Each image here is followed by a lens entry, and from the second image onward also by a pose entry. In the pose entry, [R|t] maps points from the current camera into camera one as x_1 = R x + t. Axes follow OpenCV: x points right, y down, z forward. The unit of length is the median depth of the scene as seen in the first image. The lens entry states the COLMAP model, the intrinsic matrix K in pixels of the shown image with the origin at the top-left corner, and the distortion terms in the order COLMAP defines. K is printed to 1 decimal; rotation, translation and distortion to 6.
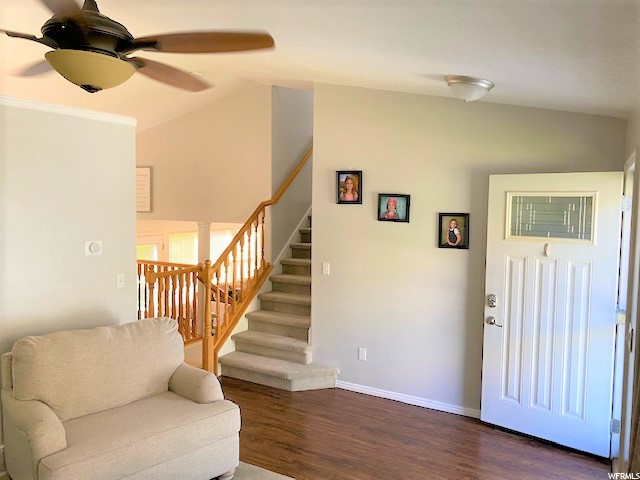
lens RADIAL K [[488.1, 0, 320.6], [0, 488.1, 230.7], [0, 0, 1]] dist [0.028556, -0.032812]
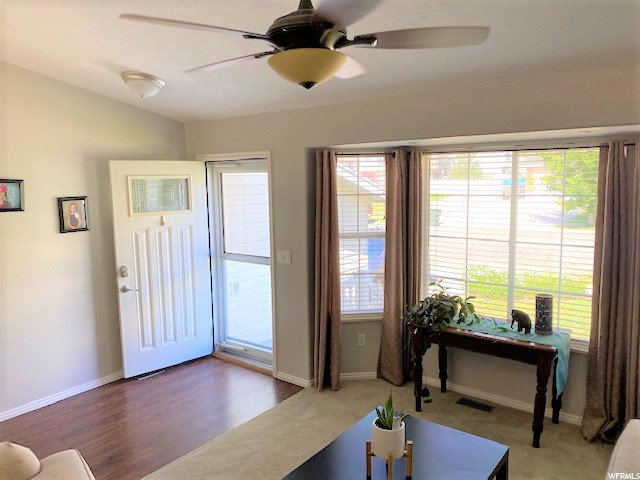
lens RADIAL K [[488.1, 0, 308.4], [0, 488.1, 239.7], [0, 0, 1]] dist [0.028556, -0.032812]
pose [[0.176564, -0.142381, 0.973937, -0.628398], [0.079334, 0.988322, 0.130102, -0.041864], [-0.981087, 0.054295, 0.185798, 0.341168]]
